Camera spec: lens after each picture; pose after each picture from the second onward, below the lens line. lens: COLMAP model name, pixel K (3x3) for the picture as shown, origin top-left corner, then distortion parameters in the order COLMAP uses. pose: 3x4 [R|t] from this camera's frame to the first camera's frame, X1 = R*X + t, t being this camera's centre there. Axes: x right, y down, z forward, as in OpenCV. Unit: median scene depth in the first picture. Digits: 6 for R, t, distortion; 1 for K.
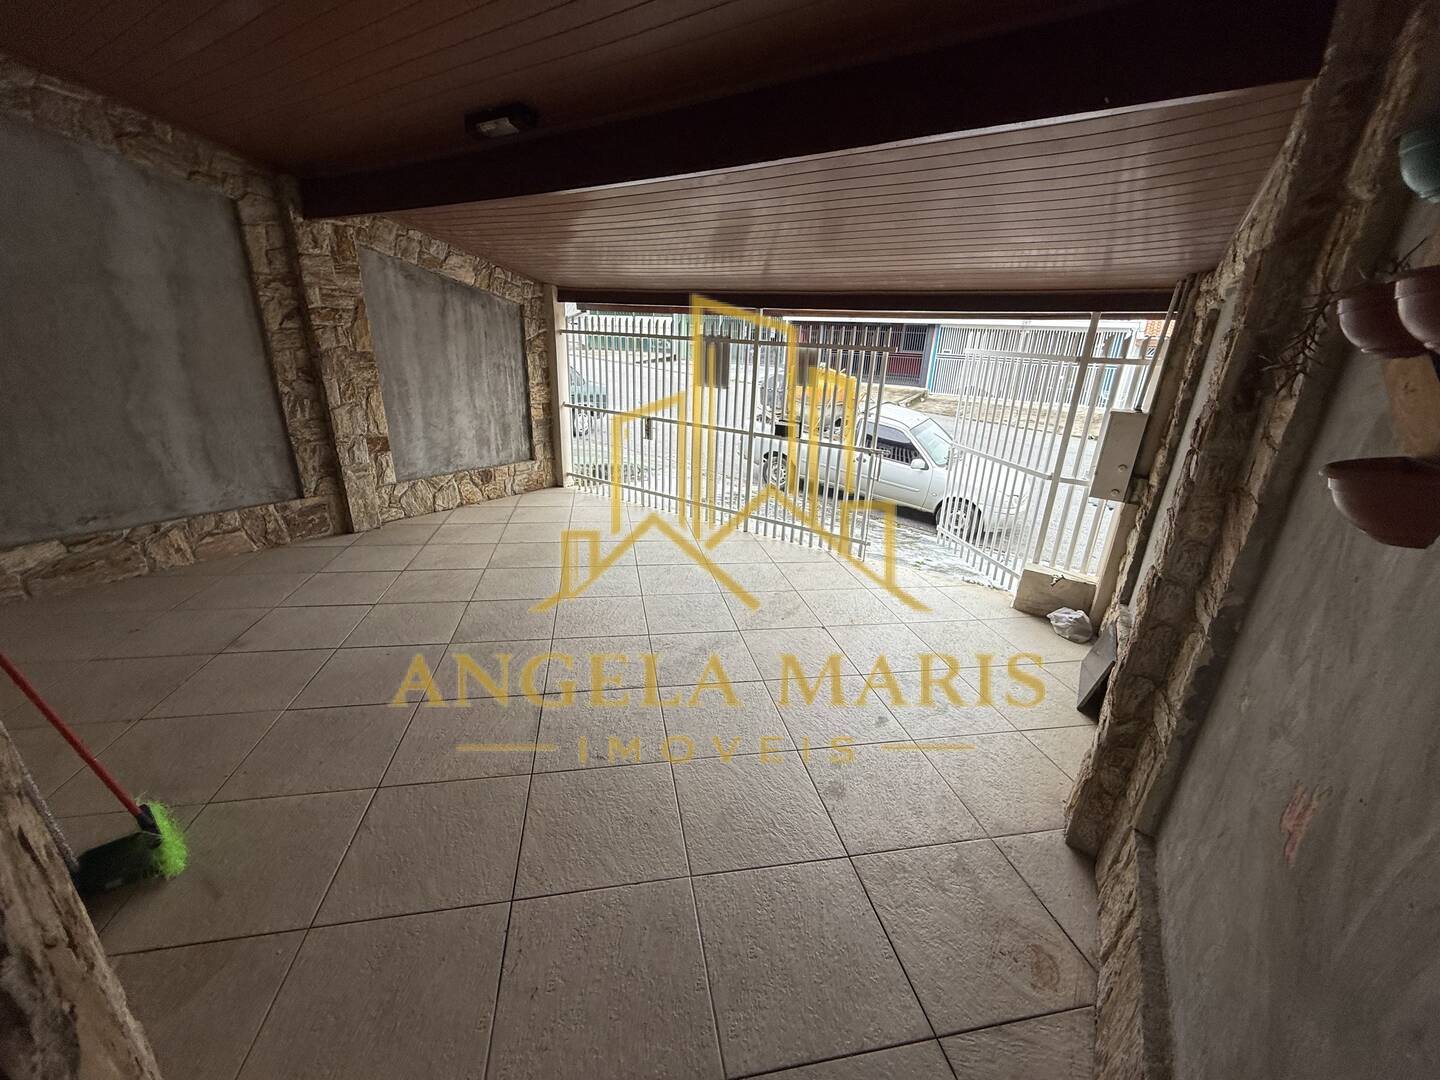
lens RADIAL K [[575.3, 0, 715.2], [0, 575.3, 540.1], [0, 0, 1]] dist [0.003000, -0.000291]
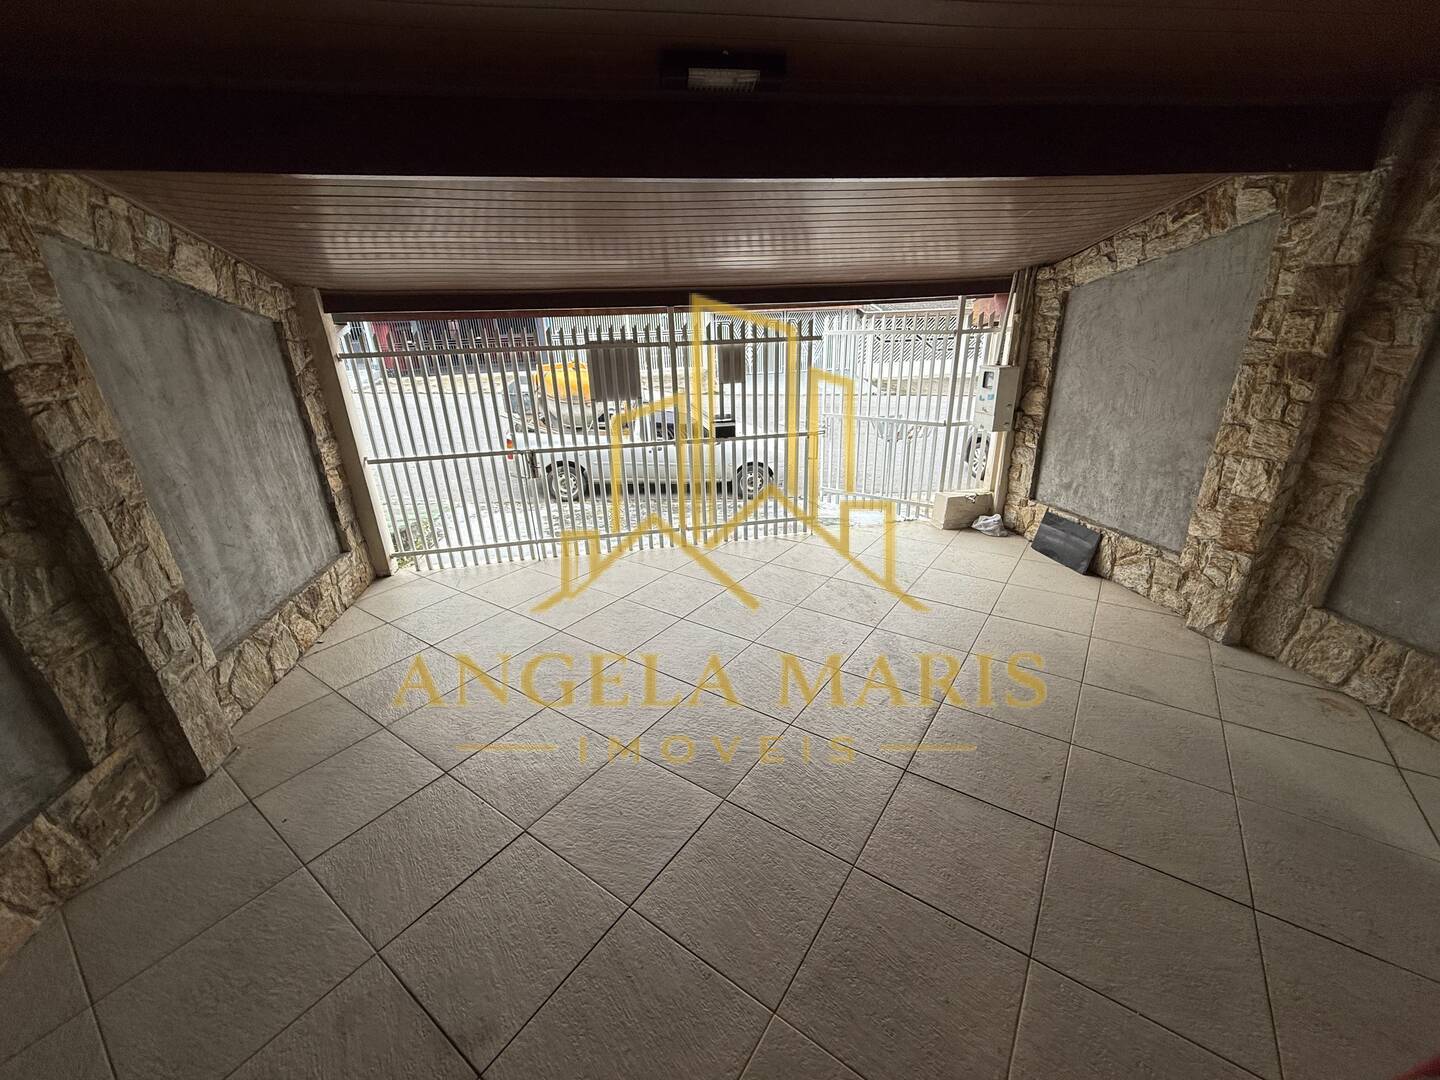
lens RADIAL K [[575.3, 0, 715.2], [0, 575.3, 540.1], [0, 0, 1]] dist [0.003000, -0.000291]
pose [[0.721751, -0.312867, 0.617405, -0.528723], [0.292967, 0.946252, 0.137029, -0.150782], [-0.627093, 0.081978, 0.774618, 0.270095]]
